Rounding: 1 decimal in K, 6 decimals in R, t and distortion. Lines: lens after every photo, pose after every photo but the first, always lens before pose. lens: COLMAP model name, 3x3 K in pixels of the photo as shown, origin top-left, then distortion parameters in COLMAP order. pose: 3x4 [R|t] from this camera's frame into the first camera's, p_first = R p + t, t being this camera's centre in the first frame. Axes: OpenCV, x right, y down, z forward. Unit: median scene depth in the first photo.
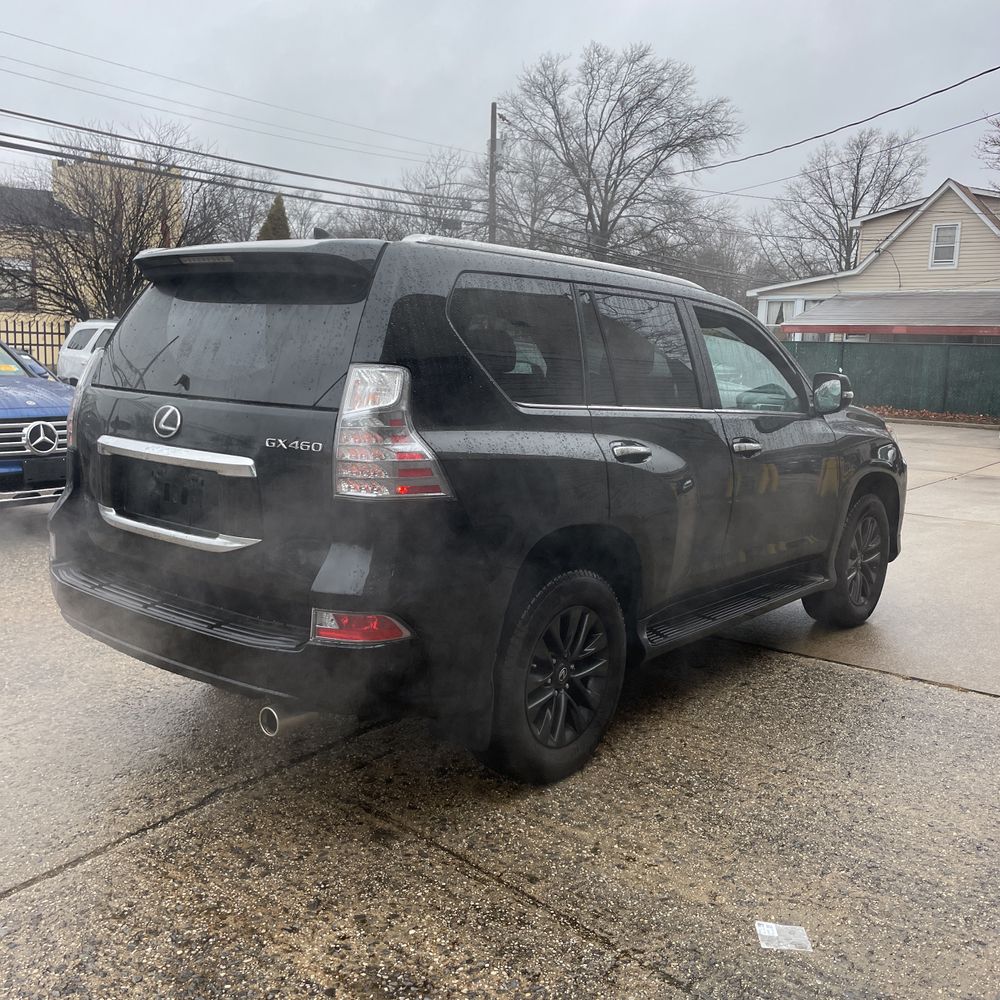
lens RADIAL K [[1005.9, 0, 500.0], [0, 1005.9, 500.0], [0, 0, 1]] dist [0.092369, -0.119921]
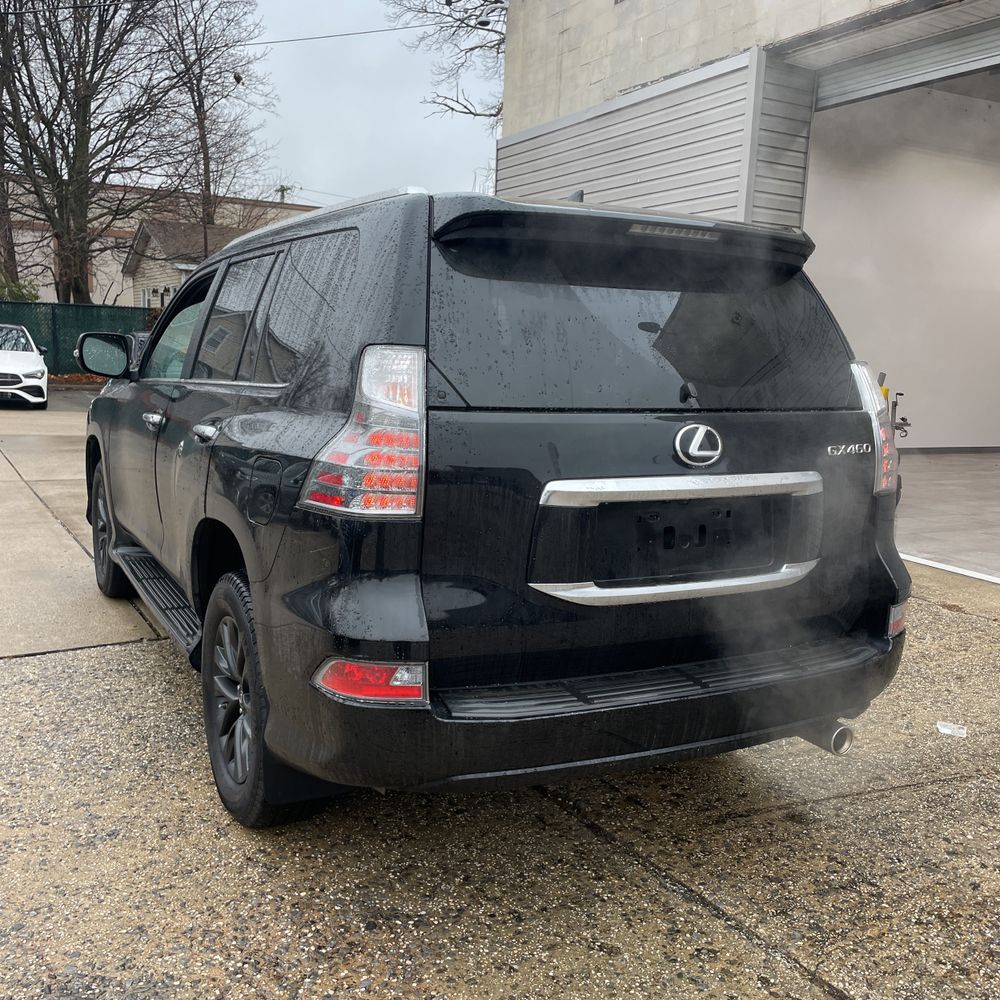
lens RADIAL K [[1004.4, 0, 490.7], [0, 1004.4, 506.0], [0, 0, 1]] dist [0.089896, -0.121401]
pose [[0.383345, -0.168805, 0.908048, -0.120032], [0.115086, 0.984224, 0.134381, -0.016782], [-0.916407, 0.052989, 0.396725, 0.092228]]
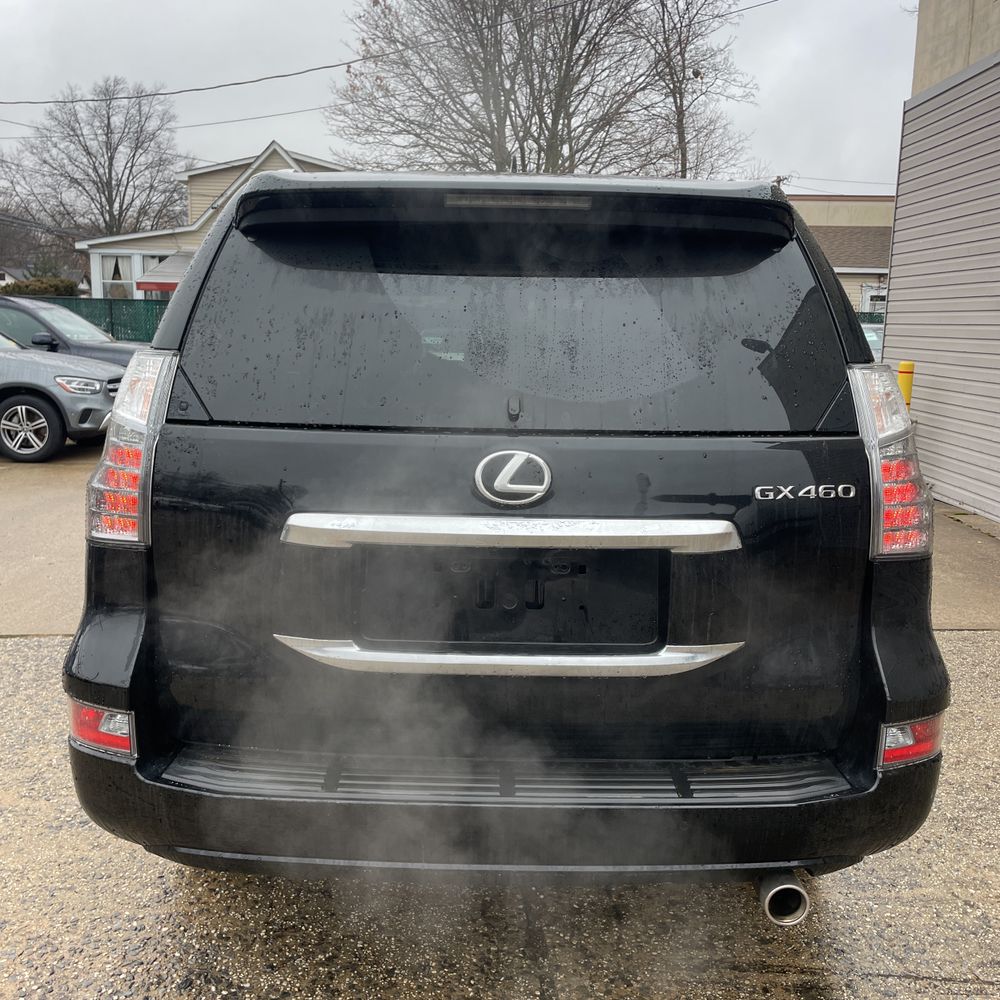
lens RADIAL K [[1005.9, 0, 500.0], [0, 1005.9, 500.0], [0, 0, 1]] dist [0.092369, -0.119921]
pose [[0.766024, -0.130900, 0.629343, -0.077172], [0.104037, 0.991385, 0.079570, -0.012223], [-0.634337, 0.004523, 0.773043, 0.060297]]
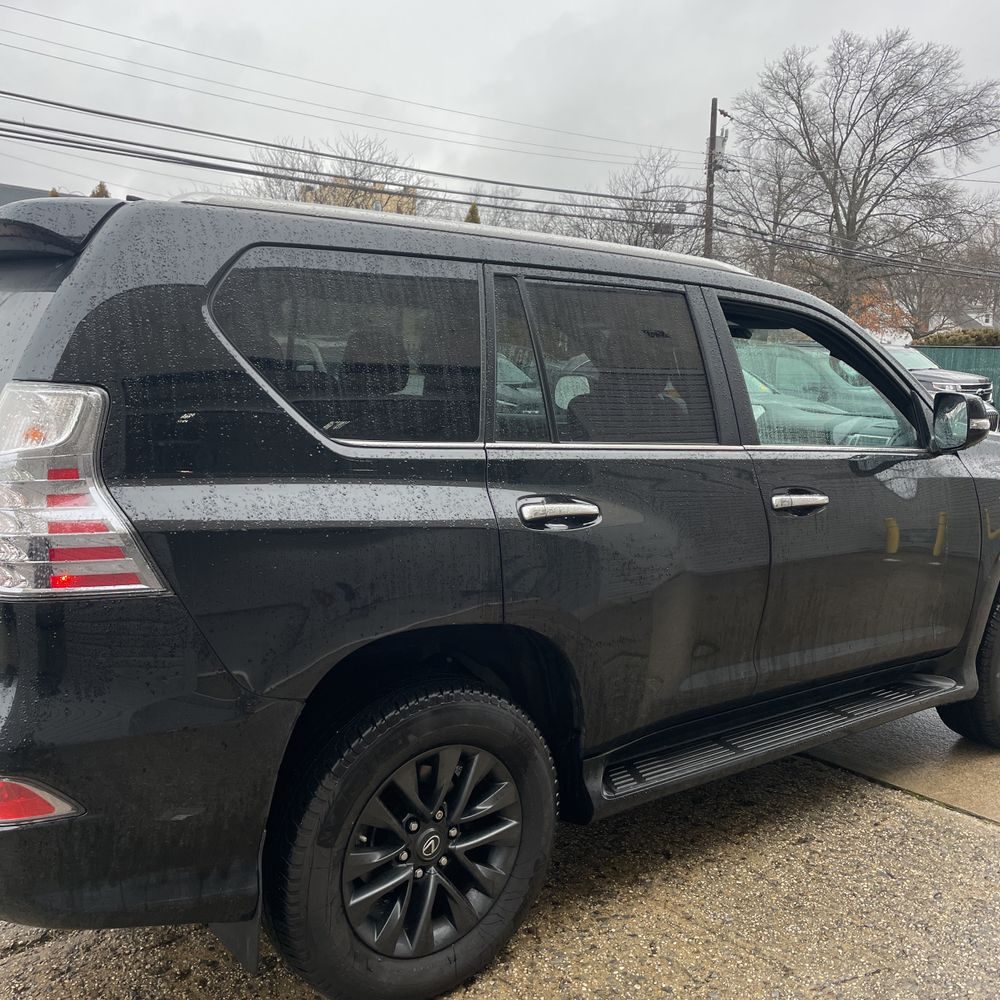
lens RADIAL K [[1005.9, 0, 500.0], [0, 1005.9, 500.0], [0, 0, 1]] dist [0.092369, -0.119921]
pose [[0.971942, 0.026646, -0.233705, 0.031542], [-0.029292, 0.999540, -0.007856, -0.006320], [0.233388, 0.014481, 0.972276, 0.043495]]
